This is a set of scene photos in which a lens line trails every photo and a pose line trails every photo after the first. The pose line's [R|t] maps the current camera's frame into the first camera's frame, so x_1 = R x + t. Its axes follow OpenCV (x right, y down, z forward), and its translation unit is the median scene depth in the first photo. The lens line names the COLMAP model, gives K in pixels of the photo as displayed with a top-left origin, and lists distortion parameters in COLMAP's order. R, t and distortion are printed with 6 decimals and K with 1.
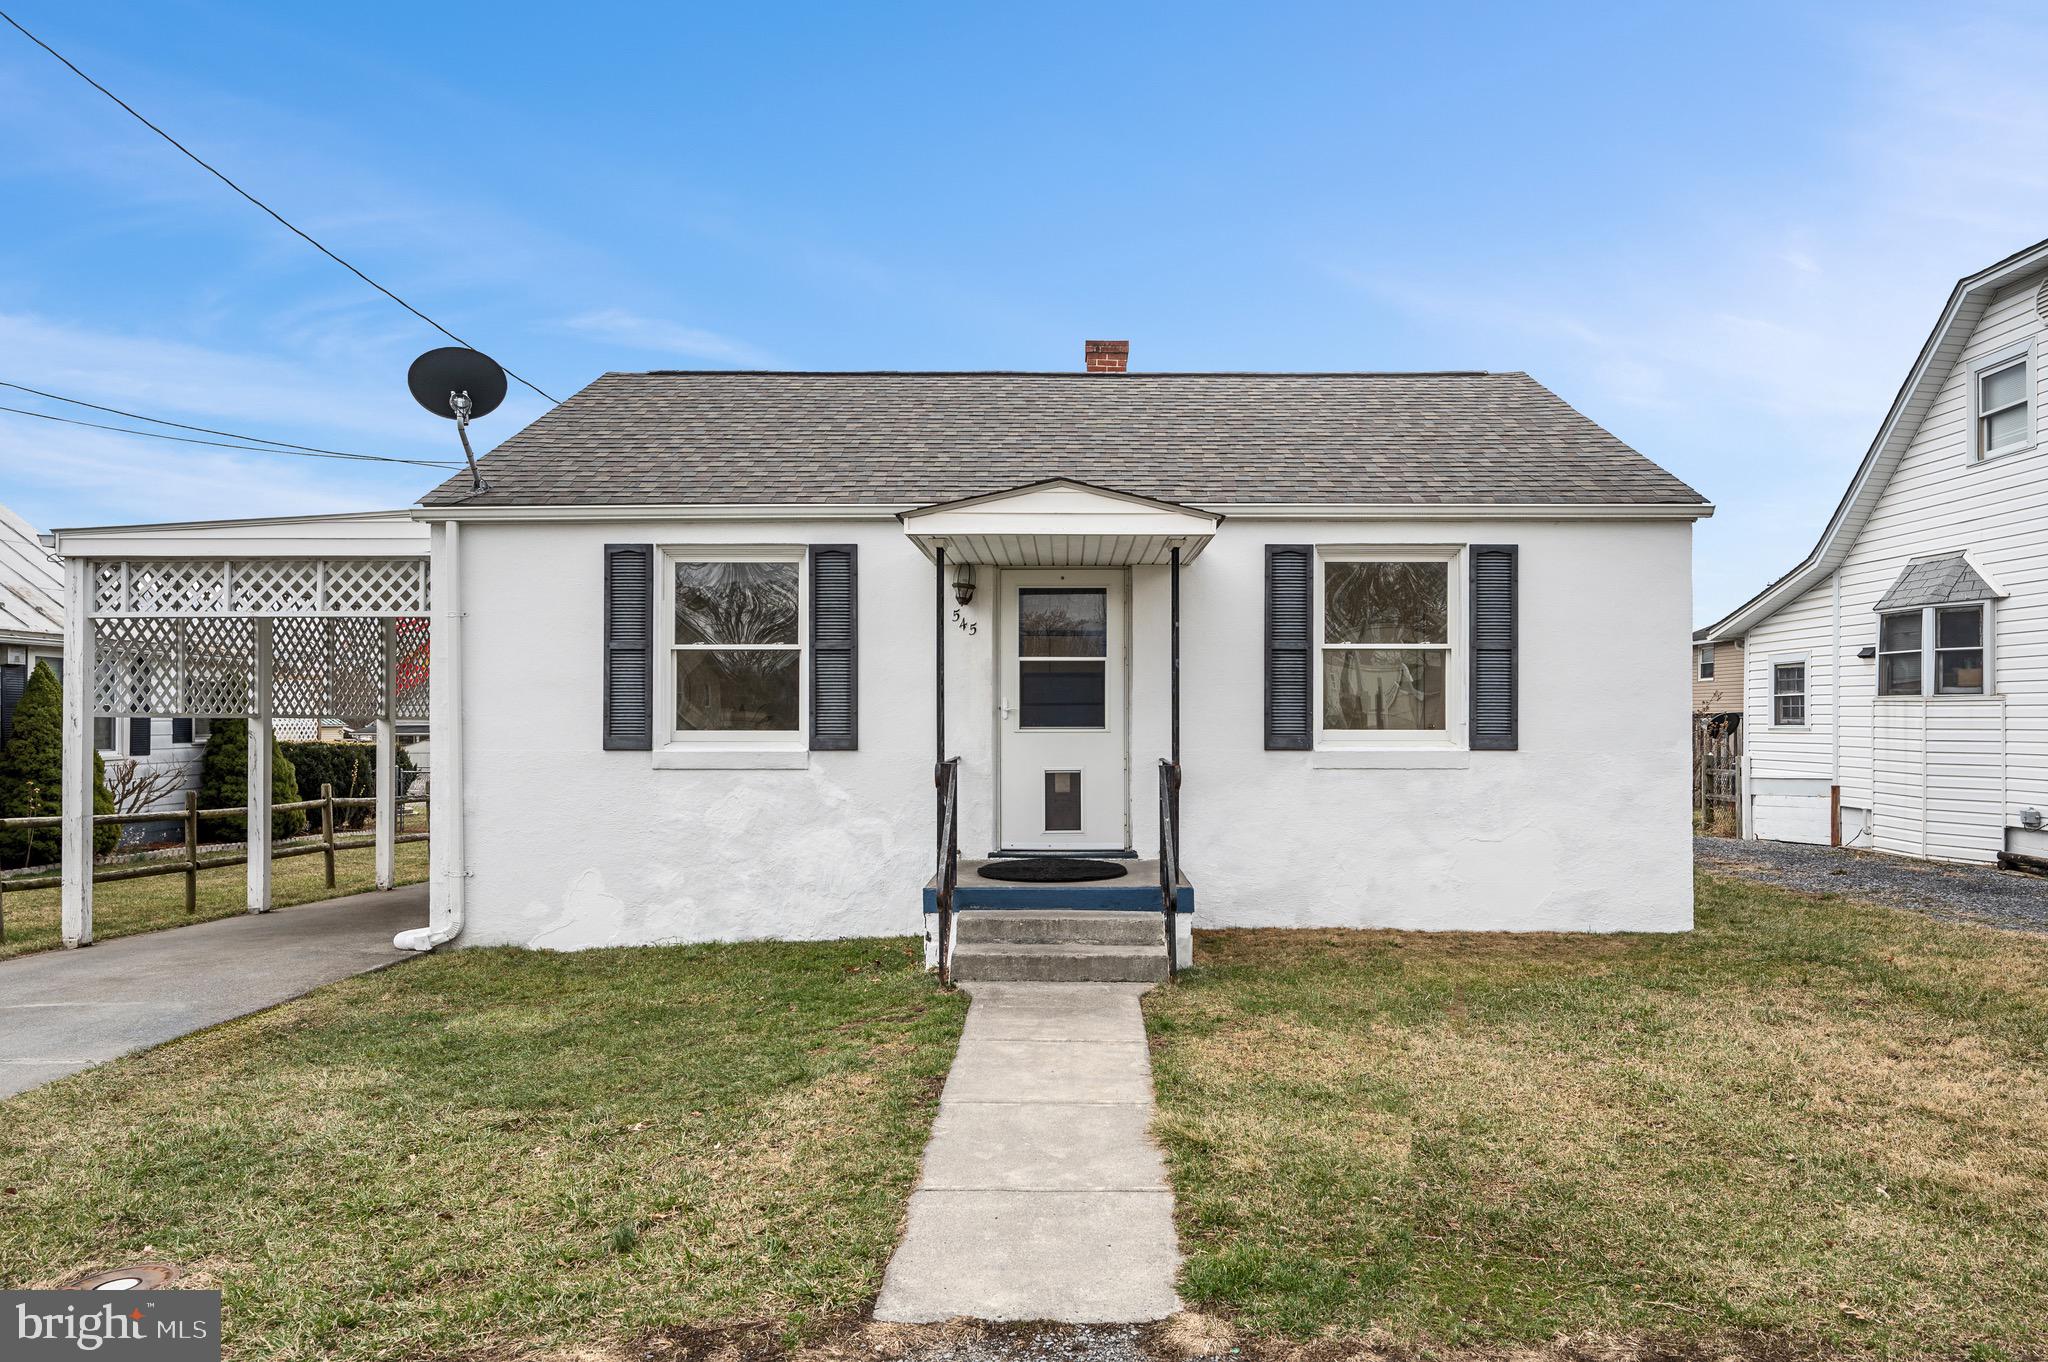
lens RADIAL K [[1322.4, 0, 1089.3], [0, 1322.4, 712.7], [0, 0, 1]] dist [-0.003941, -0.000091]
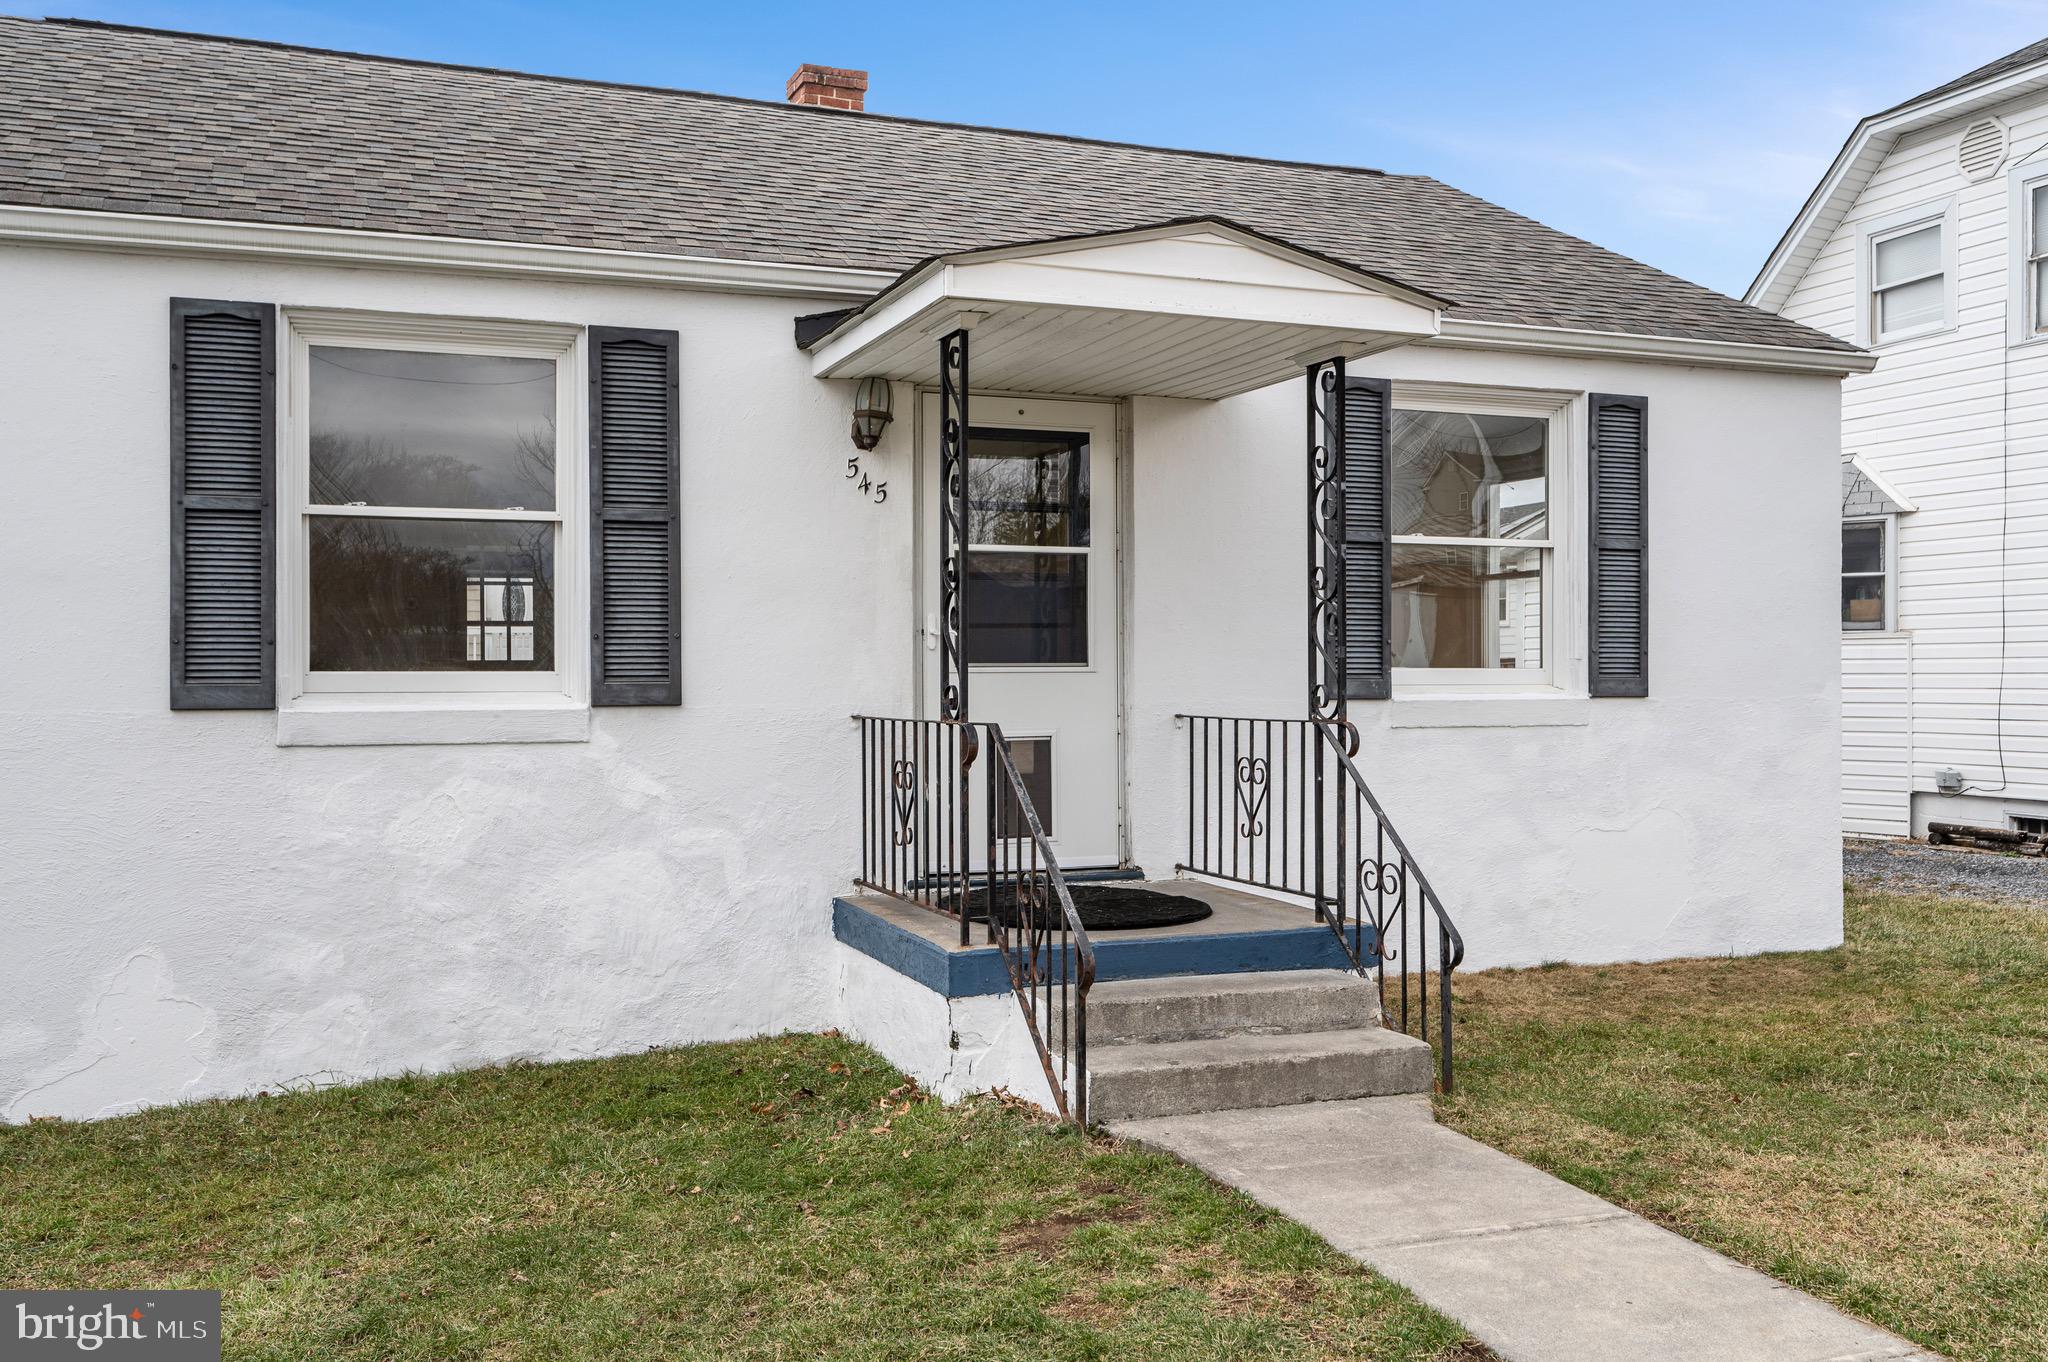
lens RADIAL K [[1741.9, 0, 1024.0], [0, 1741.9, 681.0], [0, 0, 1]] dist [-0.005282, -0.000611]
pose [[0.935054, -0.004186, 0.354480, -0.298207], [0.001959, 0.999976, 0.006642, 0.013514], [-0.354499, -0.005516, 0.935040, 0.270351]]
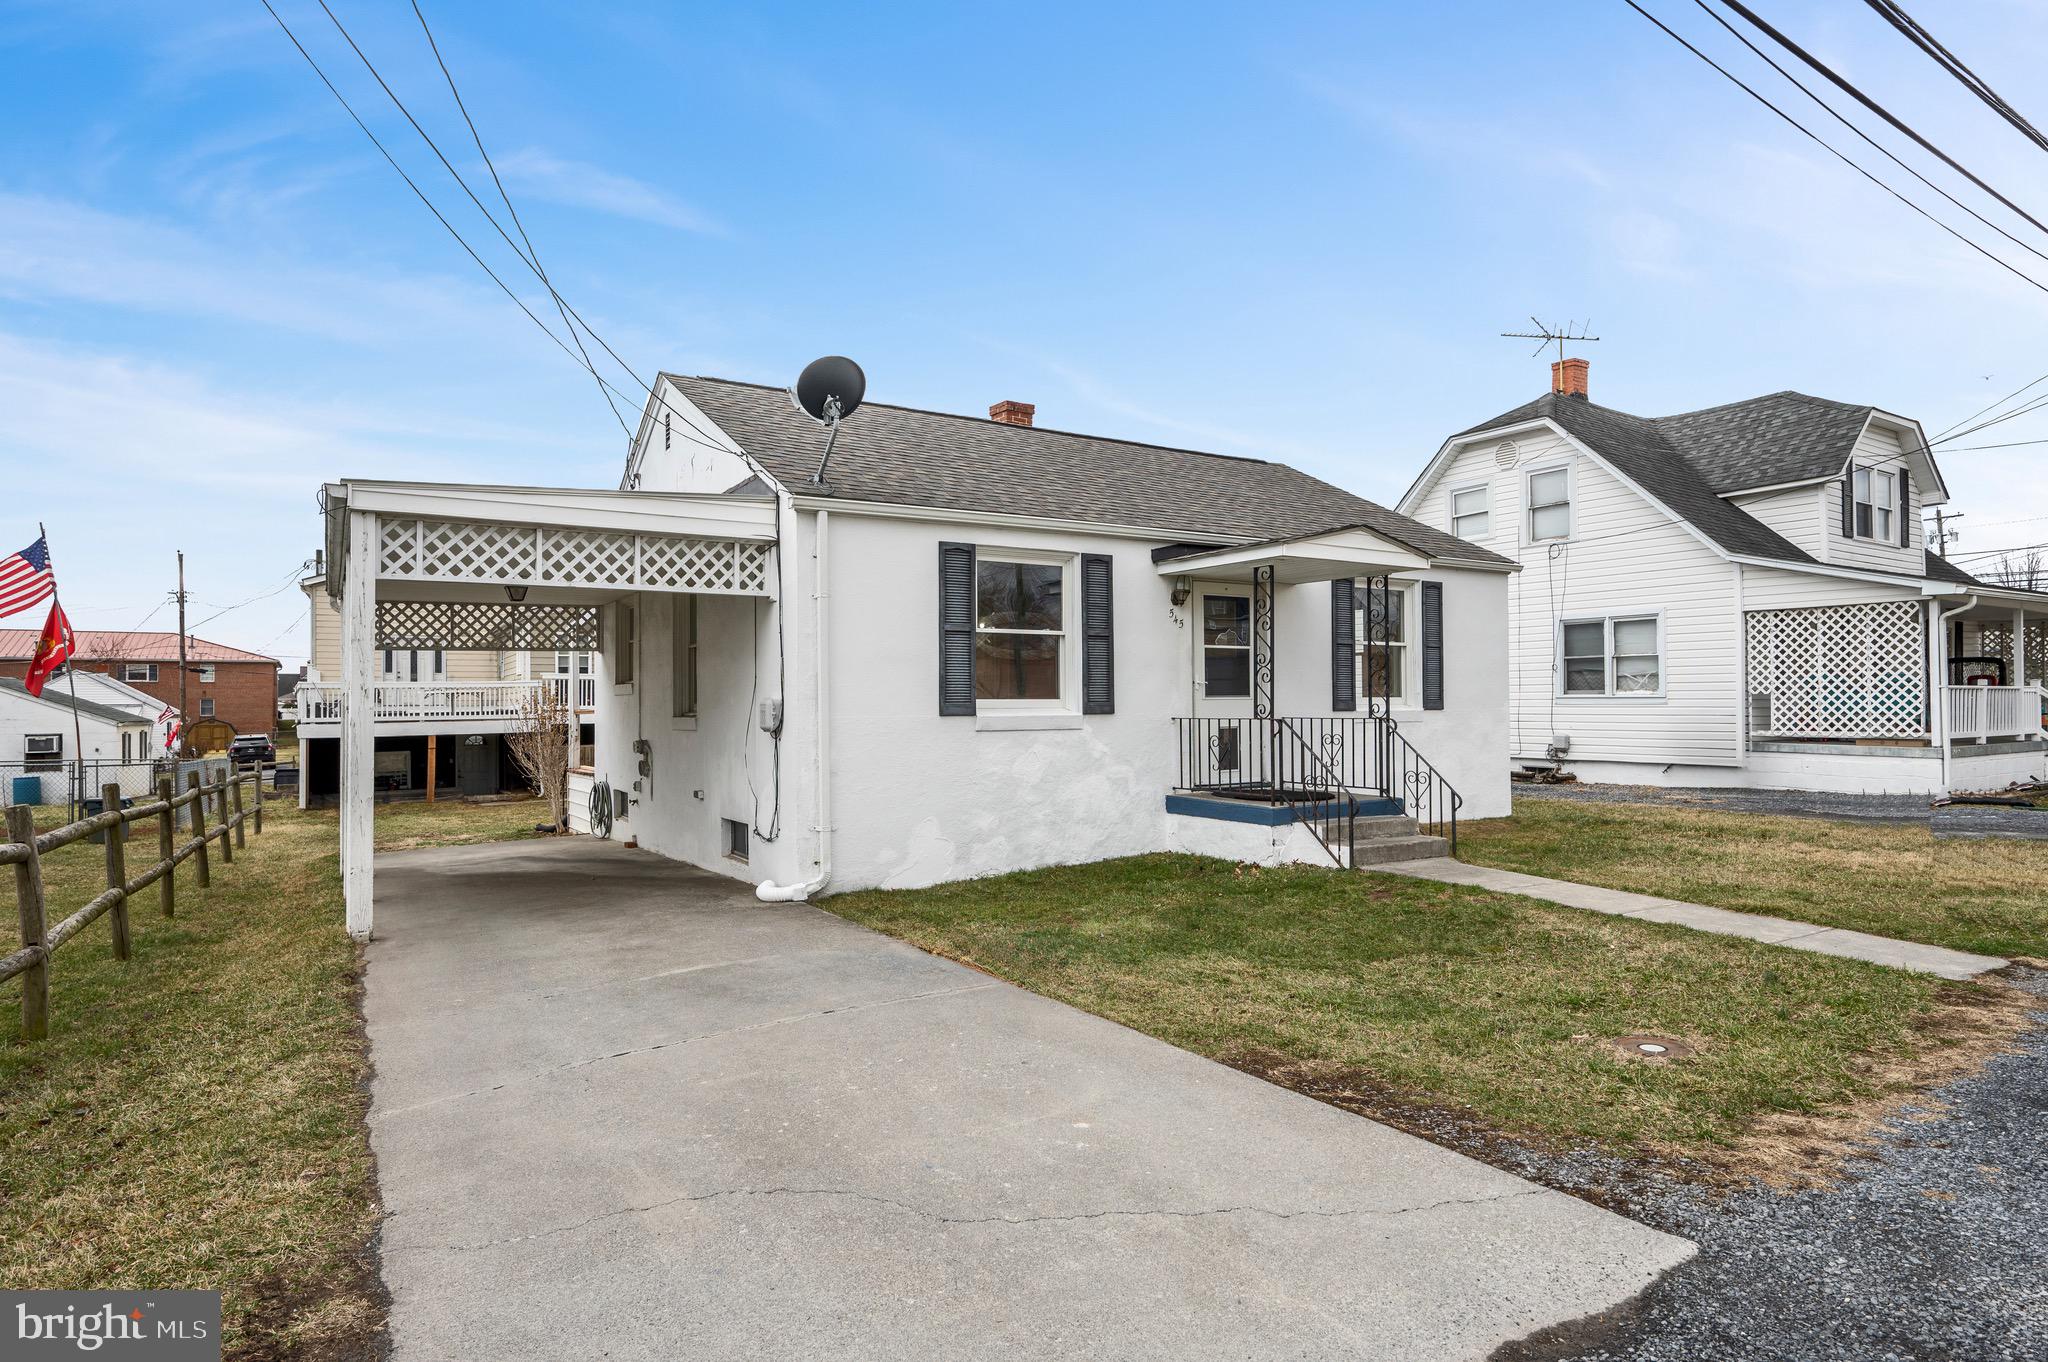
lens RADIAL K [[1103.1, 0, 1024.0], [0, 1103.1, 681.0], [0, 0, 1]] dist [-0.002639, 0.000070]
pose [[0.851508, 0.005164, 0.524317, -0.817836], [0.004413, 0.999846, -0.017014, 0.014373], [-0.524323, 0.016801, 0.851353, 0.121571]]
